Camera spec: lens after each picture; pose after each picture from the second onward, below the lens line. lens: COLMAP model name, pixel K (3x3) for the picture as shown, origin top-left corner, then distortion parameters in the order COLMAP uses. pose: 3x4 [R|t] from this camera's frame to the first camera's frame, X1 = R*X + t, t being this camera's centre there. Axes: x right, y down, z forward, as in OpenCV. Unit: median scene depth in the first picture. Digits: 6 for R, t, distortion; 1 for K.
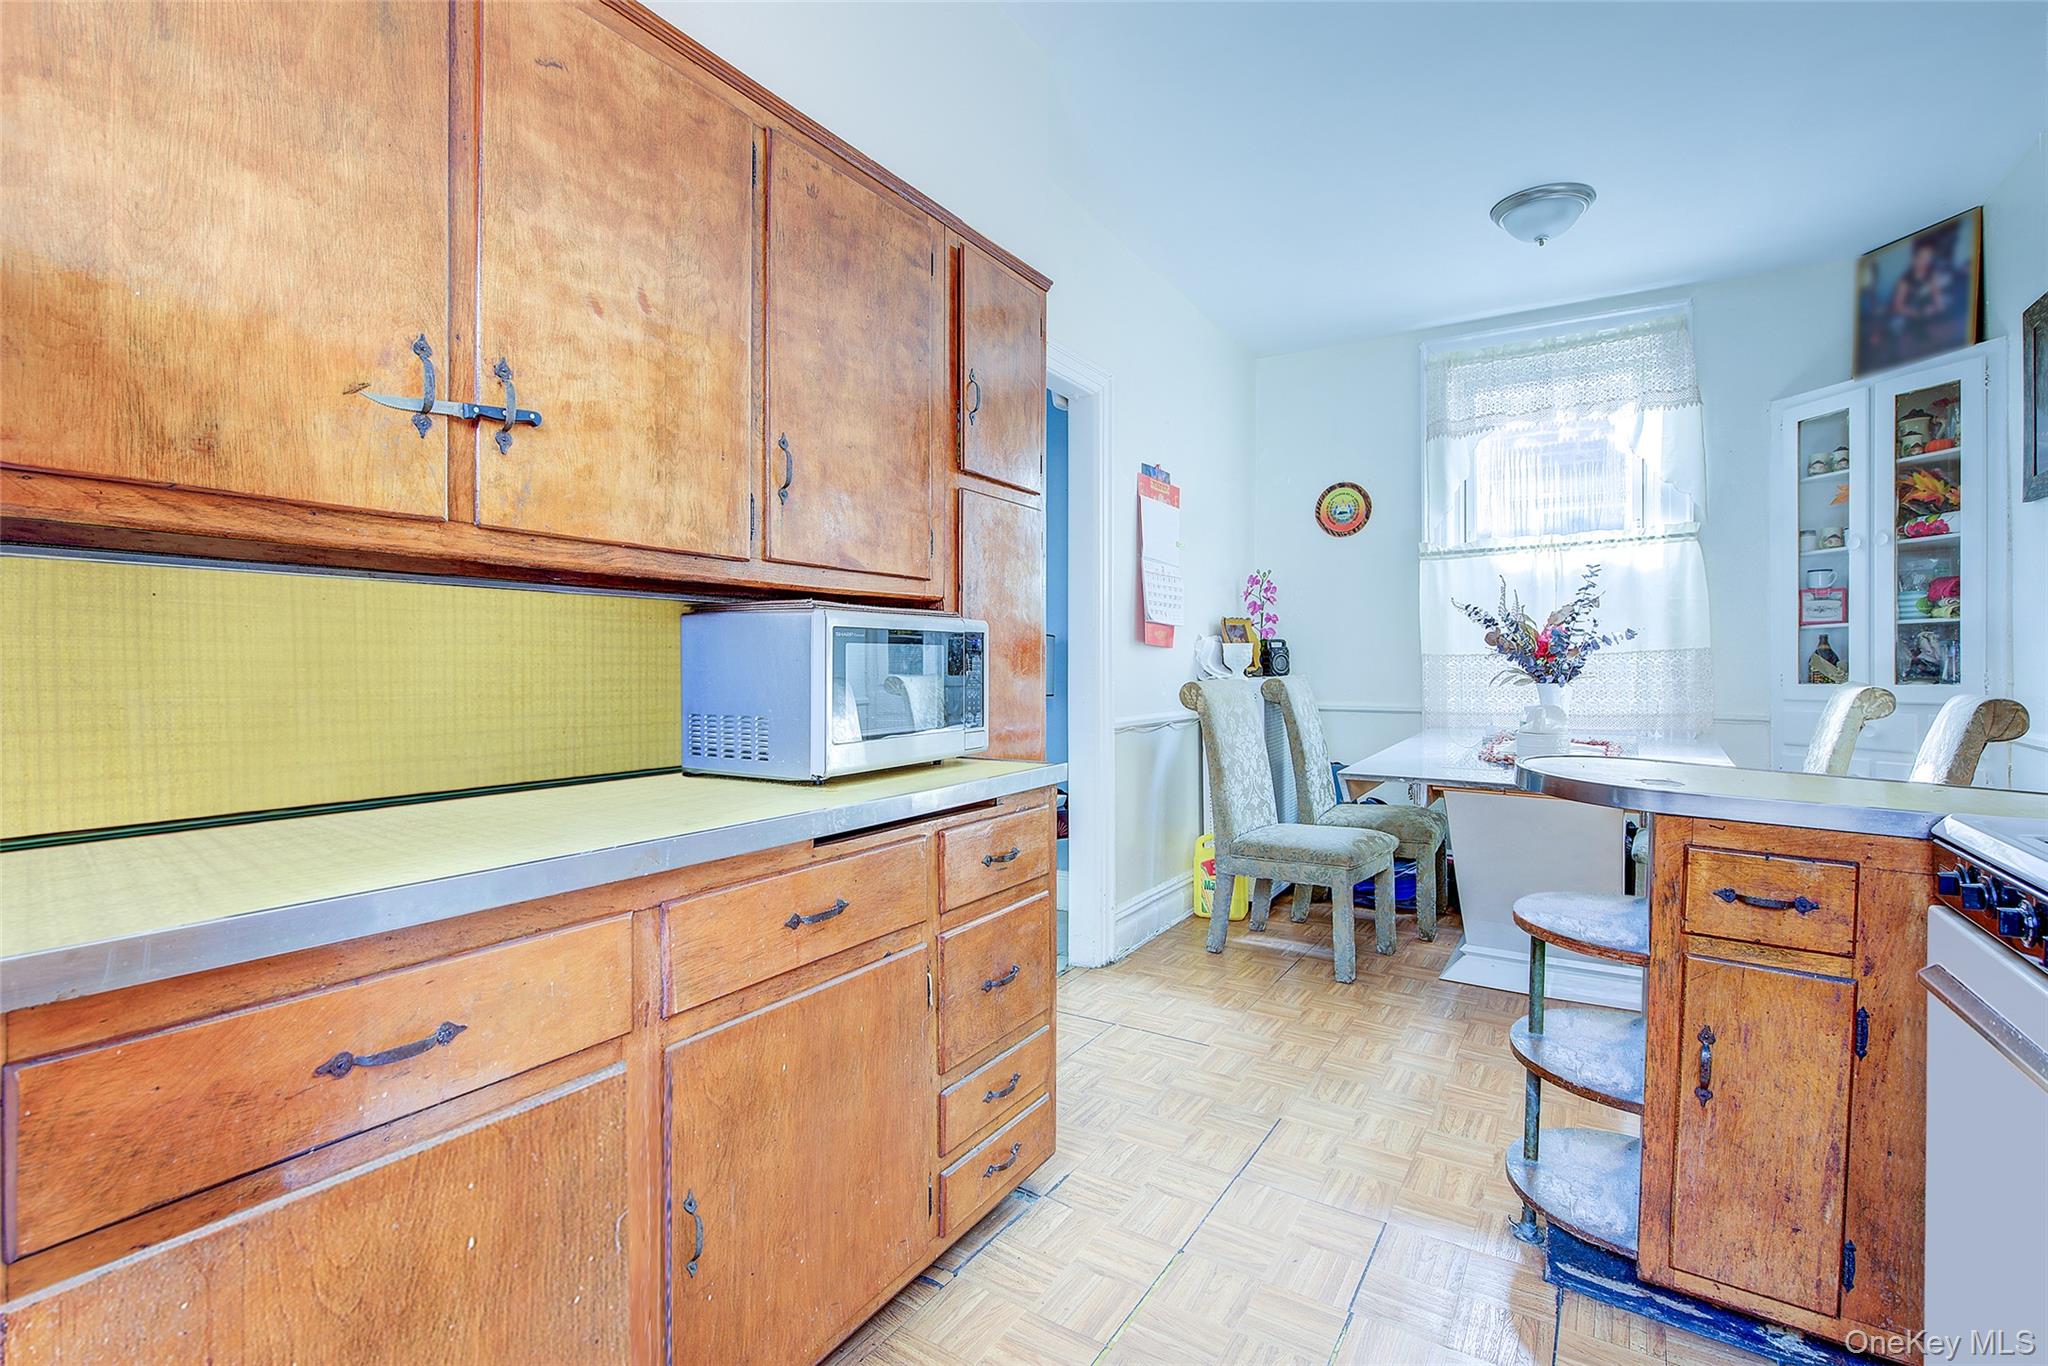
lens RADIAL K [[968.1, 0, 1020.4], [0, 968.1, 673.0], [0, 0, 1]] dist [-0.010319, -0.000521]
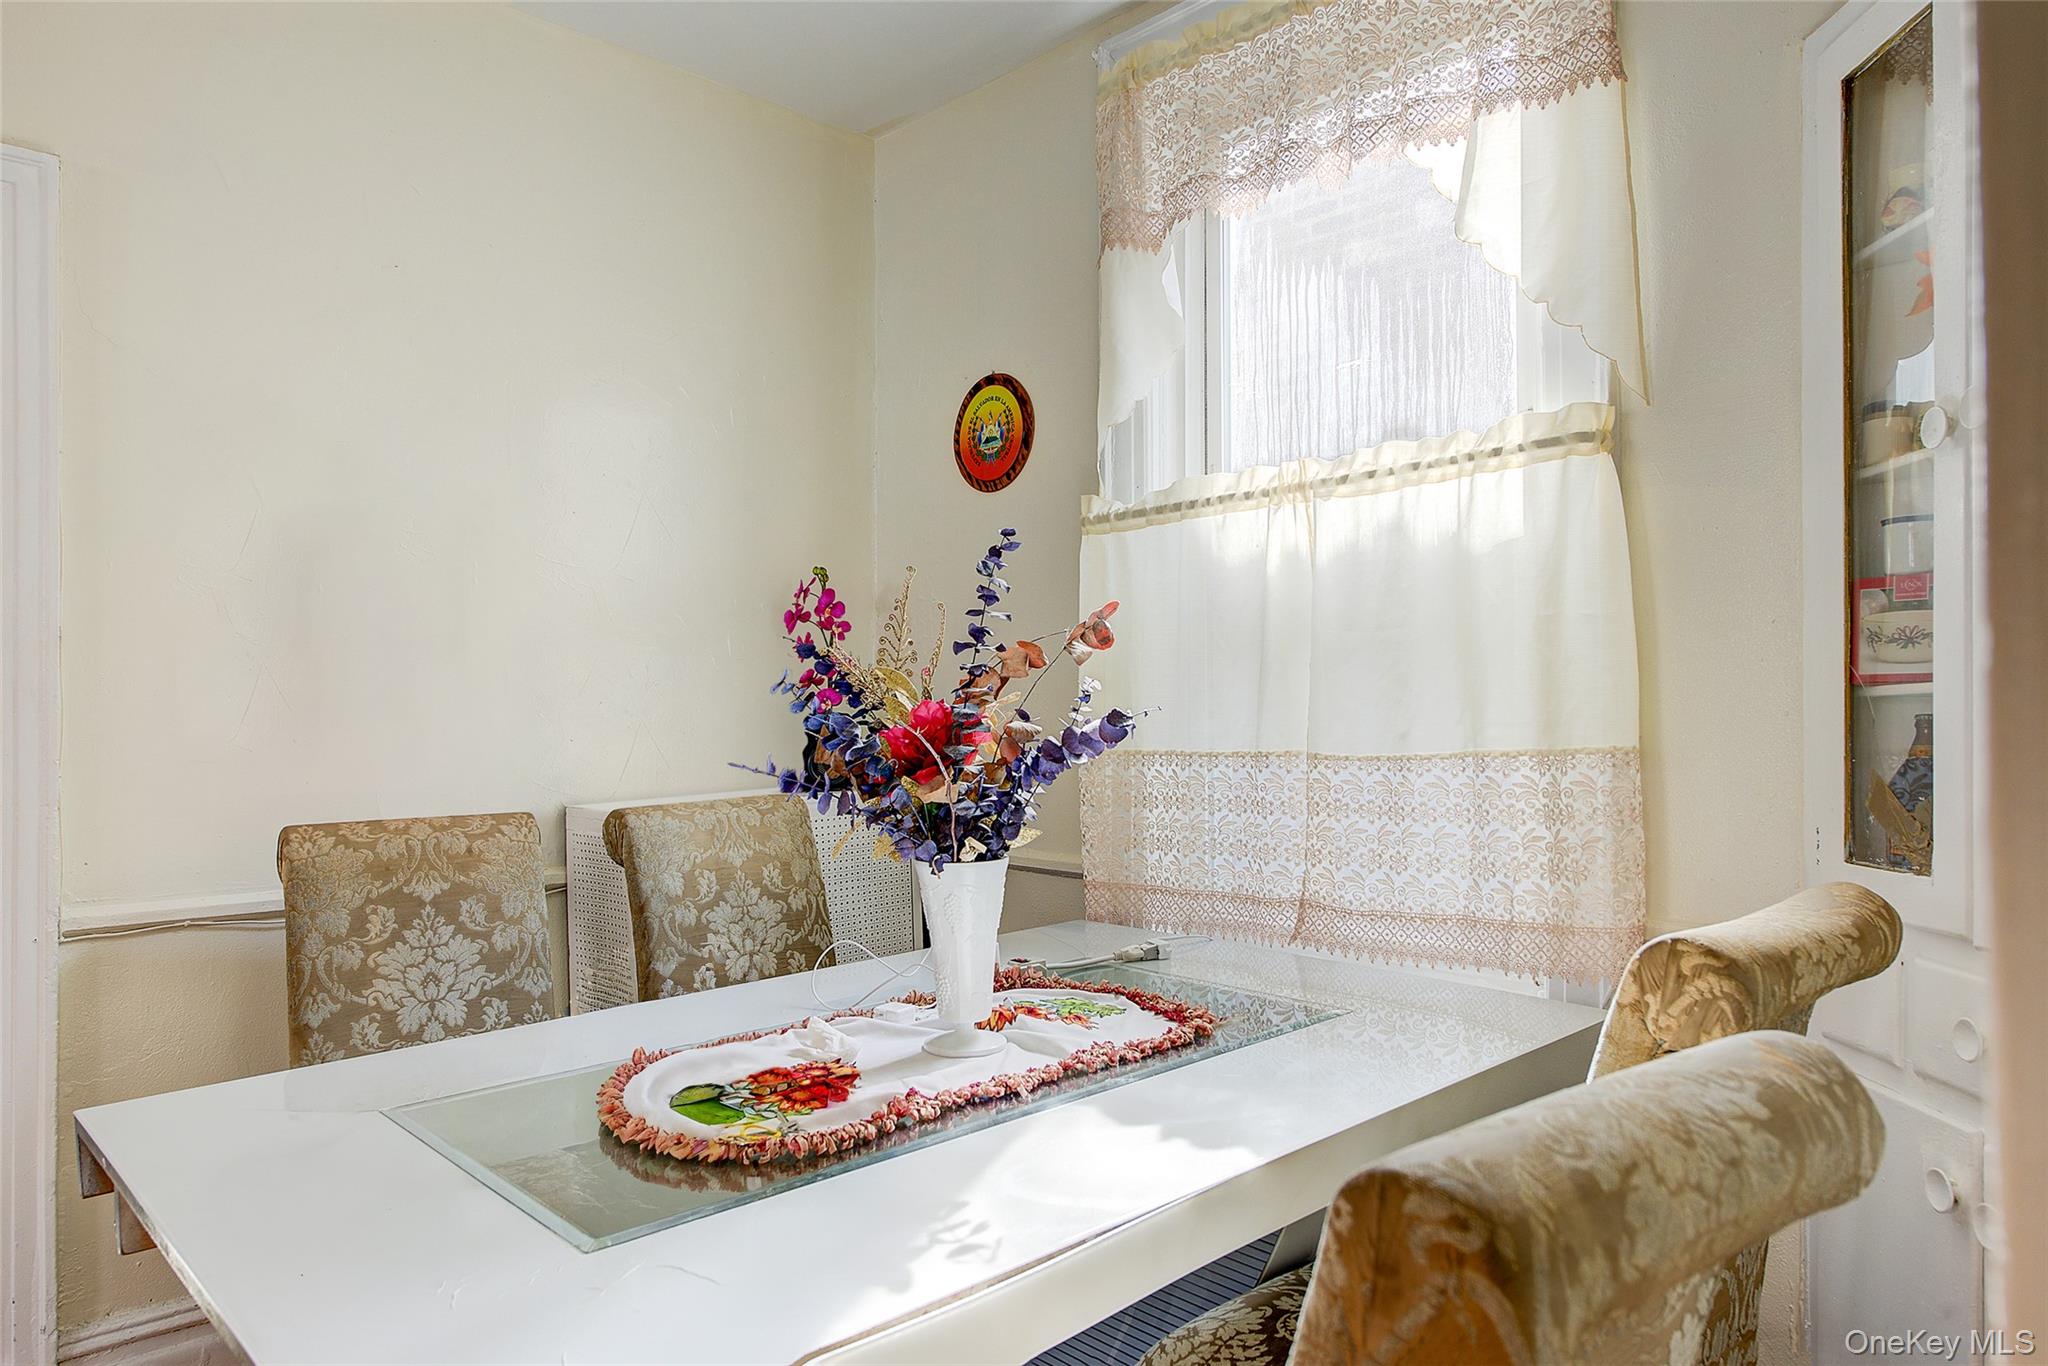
lens RADIAL K [[1360.8, 0, 1033.0], [0, 1360.8, 698.4], [0, 0, 1]] dist [0.003799, -0.005768]
pose [[0.965600, -0.005272, -0.259979, 1.228185], [0.001758, 0.999904, -0.013745, -0.073647], [0.260027, 0.012815, 0.965516, 0.873006]]
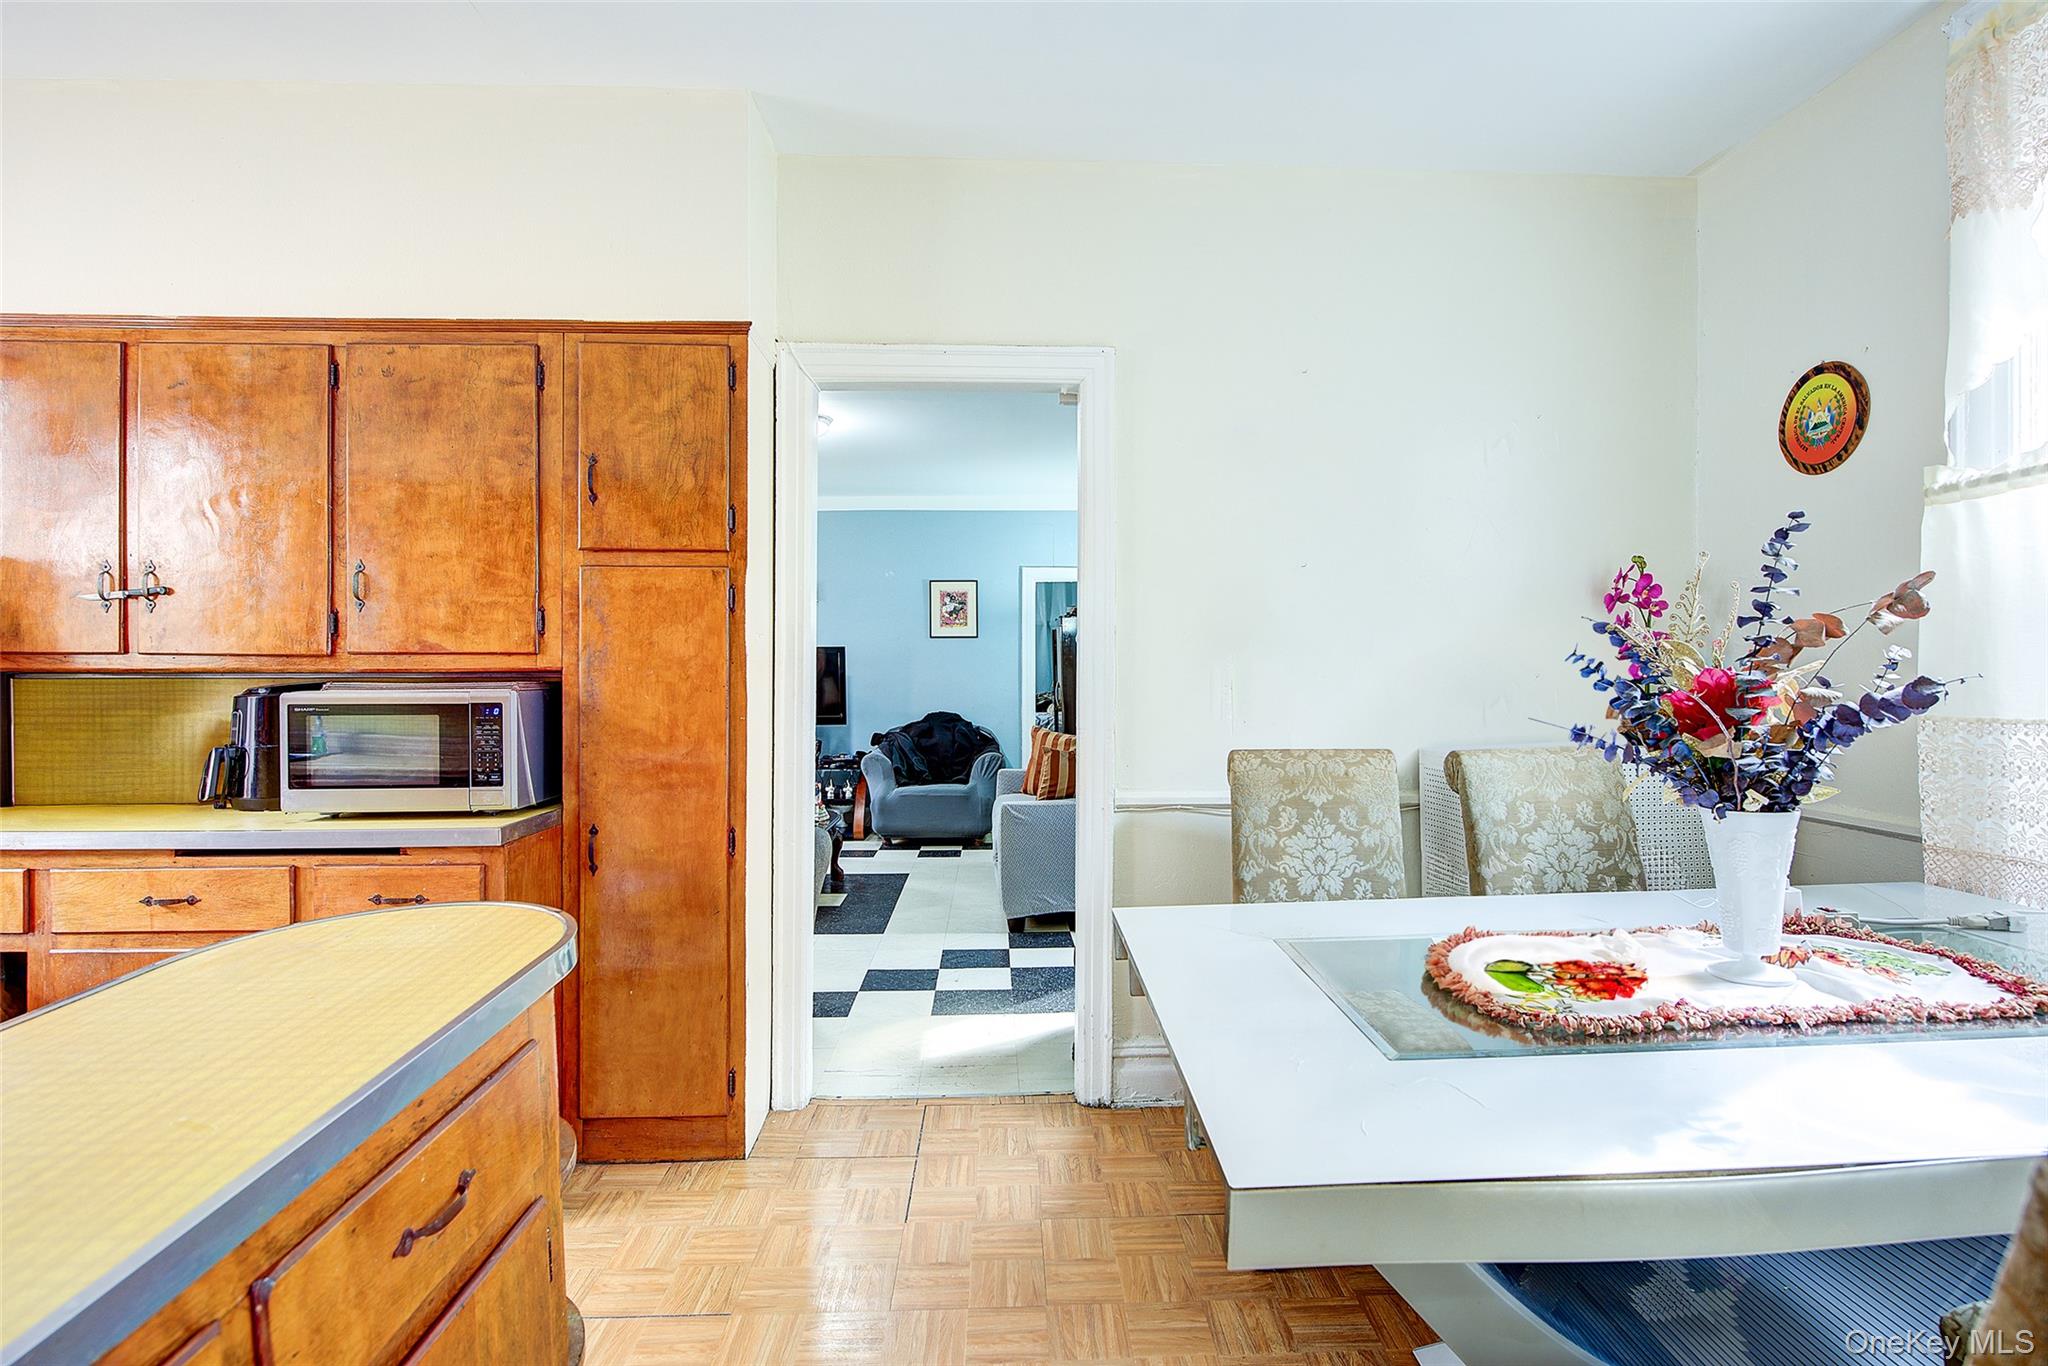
lens RADIAL K [[1017.2, 0, 1030.8], [0, 1017.2, 678.4], [0, 0, 1]] dist [-0.002902, 0.000047]
pose [[0.549705, 0.002623, -0.835355, 1.287325], [-0.006933, 0.999975, -0.001422, -0.072159], [0.835330, 0.006573, 0.549709, 0.868848]]
